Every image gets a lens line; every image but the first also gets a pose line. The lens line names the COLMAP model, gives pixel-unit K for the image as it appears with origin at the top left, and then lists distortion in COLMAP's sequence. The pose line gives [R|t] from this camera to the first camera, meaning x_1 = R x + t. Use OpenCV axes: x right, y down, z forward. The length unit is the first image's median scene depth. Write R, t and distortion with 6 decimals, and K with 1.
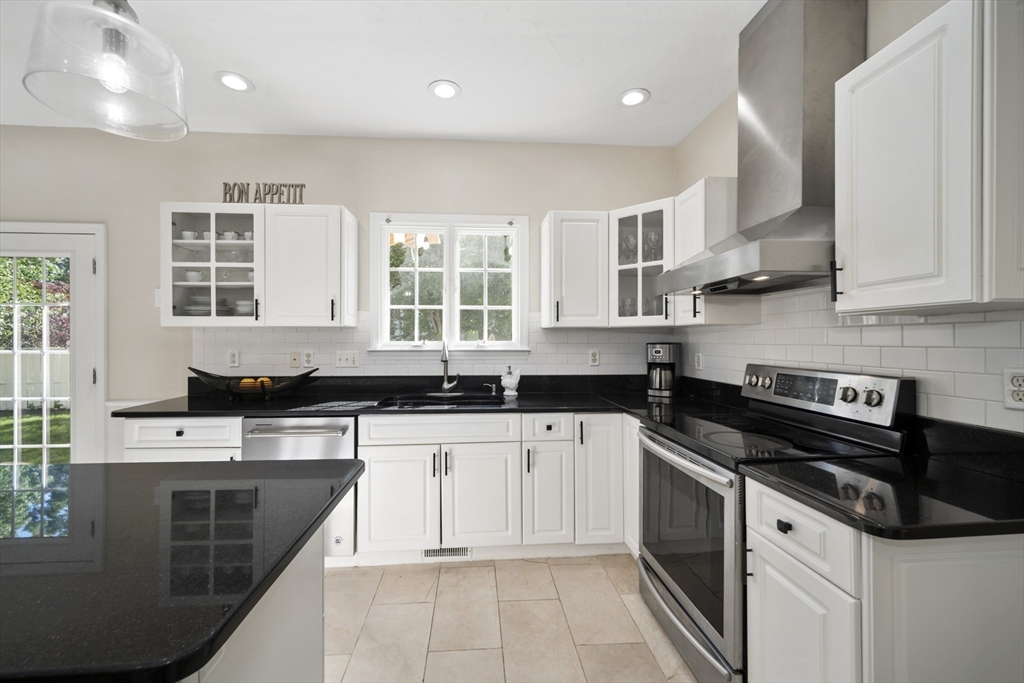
lens RADIAL K [[410.2, 0, 501.8], [0, 410.2, 340.6], [0, 0, 1]] dist [0.001033, -0.000092]
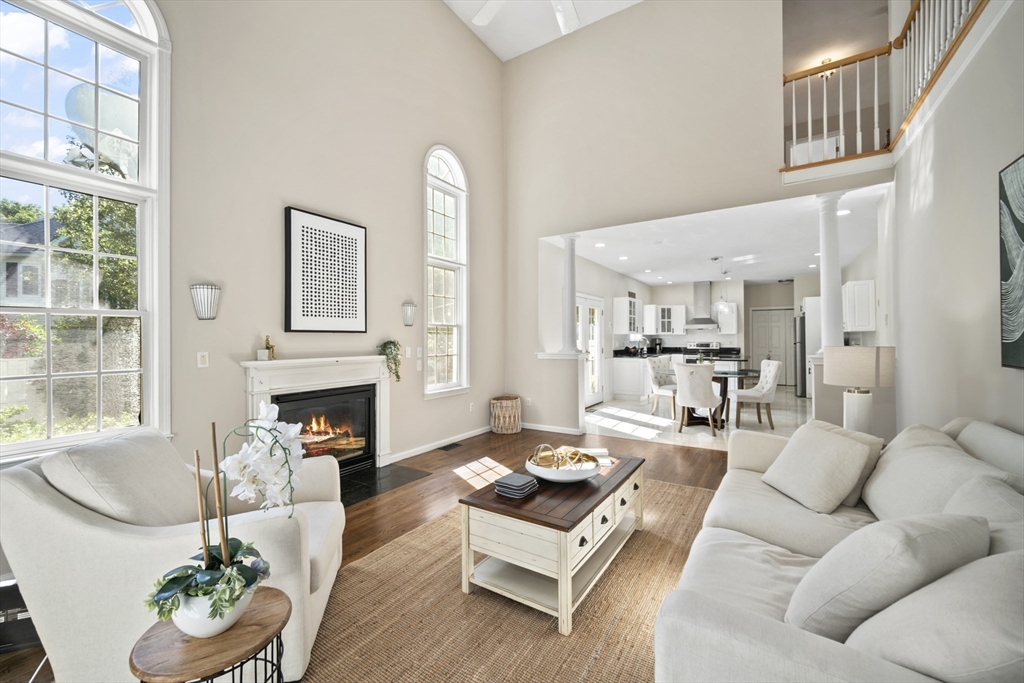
lens RADIAL K [[415.7, 0, 498.8], [0, 415.7, 342.3], [0, 0, 1]] dist [0.000223, -0.000086]
pose [[0.602395, -0.011188, 0.798120, -4.129914], [0.003281, 0.999928, 0.011541, -0.010536], [-0.798191, -0.004334, 0.602388, -0.205625]]
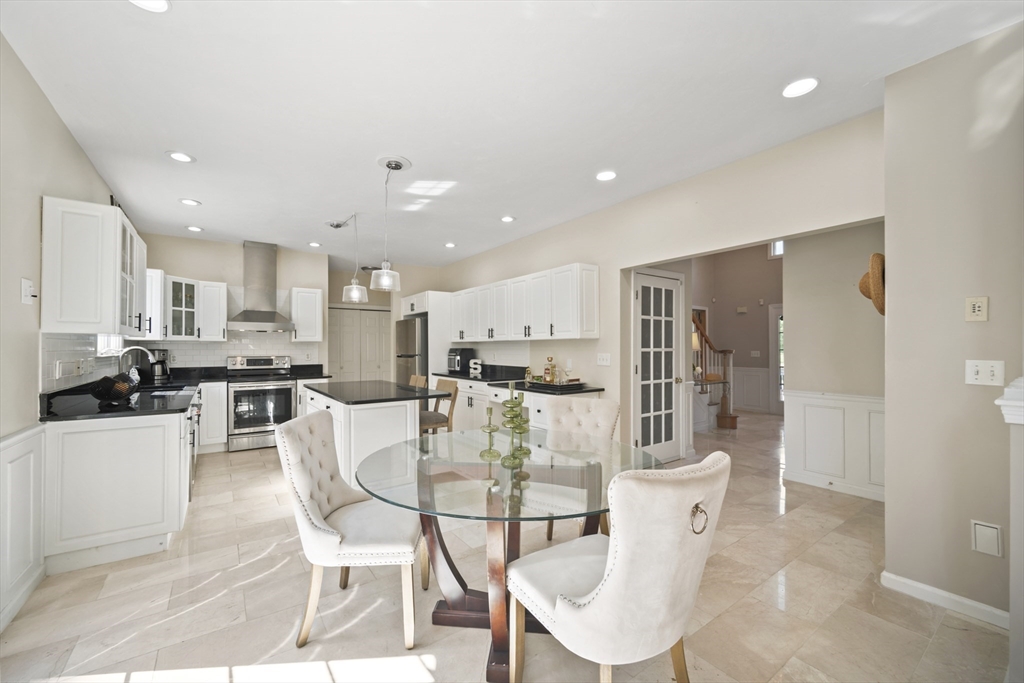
lens RADIAL K [[410.2, 0, 501.8], [0, 410.2, 340.6], [0, 0, 1]] dist [0.001033, -0.000092]
pose [[-0.514068, 0.013128, 0.857649, -2.106776], [-0.000862, 0.999874, -0.015822, -0.006308], [-0.857749, -0.008872, -0.513992, 0.704640]]
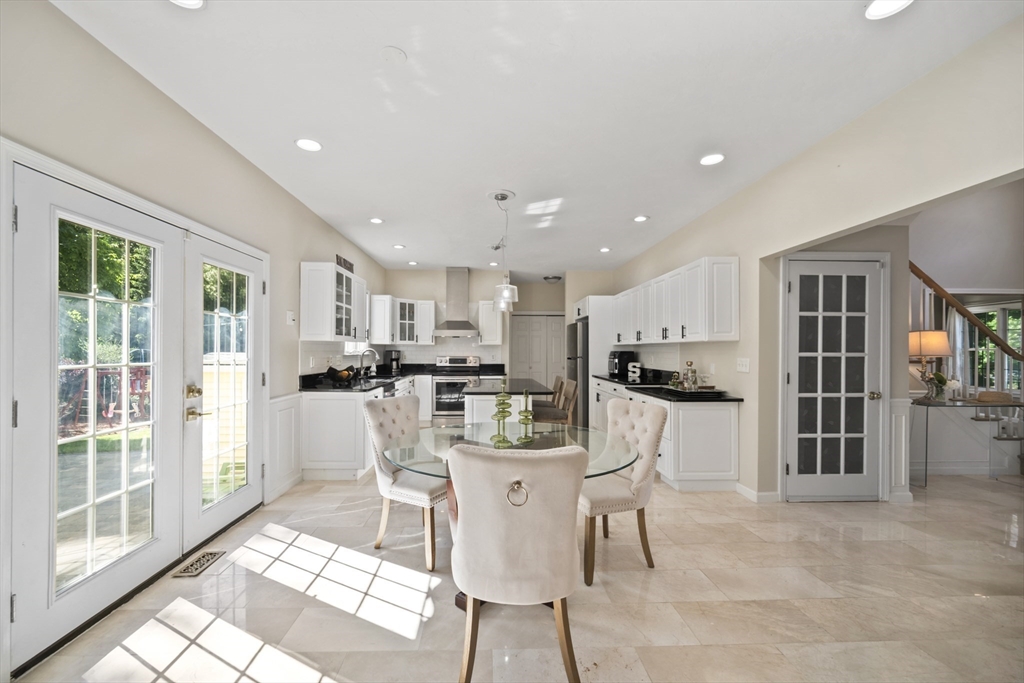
lens RADIAL K [[415.7, 0, 498.8], [0, 415.7, 342.3], [0, 0, 1]] dist [0.000223, -0.000086]
pose [[0.037496, 0.017061, 0.999151, -2.377172], [-0.005628, 0.999842, -0.016861, -0.006789], [-0.999281, -0.004991, 0.037586, 0.292453]]
